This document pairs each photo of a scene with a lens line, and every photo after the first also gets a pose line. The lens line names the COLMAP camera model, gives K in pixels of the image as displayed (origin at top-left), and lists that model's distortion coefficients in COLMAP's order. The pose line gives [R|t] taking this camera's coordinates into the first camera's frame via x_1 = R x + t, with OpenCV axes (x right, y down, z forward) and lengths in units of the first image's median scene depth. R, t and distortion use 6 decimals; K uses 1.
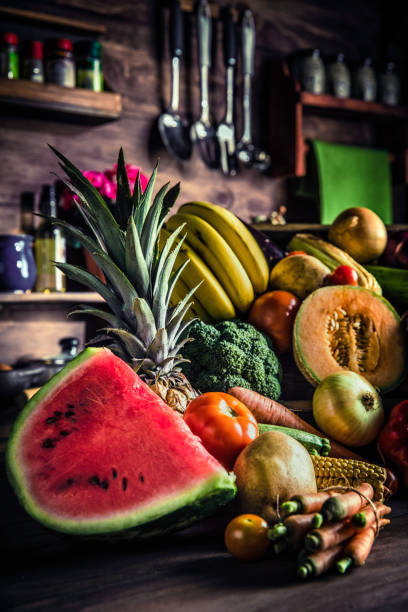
lens RADIAL K [[901.4, 0, 200.4], [0, 901.4, 307.2], [0, 0, 1]] dist [0.068681, 0.000000]
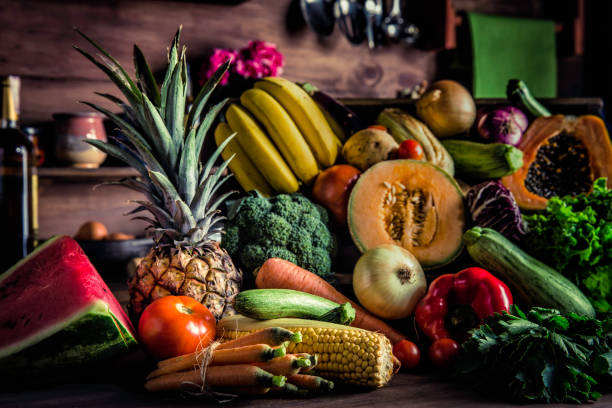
lens RADIAL K [[901.4, 0, 303.7], [0, 901.4, 203.1], [0, 0, 1]] dist [0.068681, 0.000000]
pose [[0.982838, 0.009489, -0.184225, 0.239387], [-0.005220, 0.999707, 0.023642, 0.001005], [0.184395, -0.022274, 0.982600, -0.003604]]
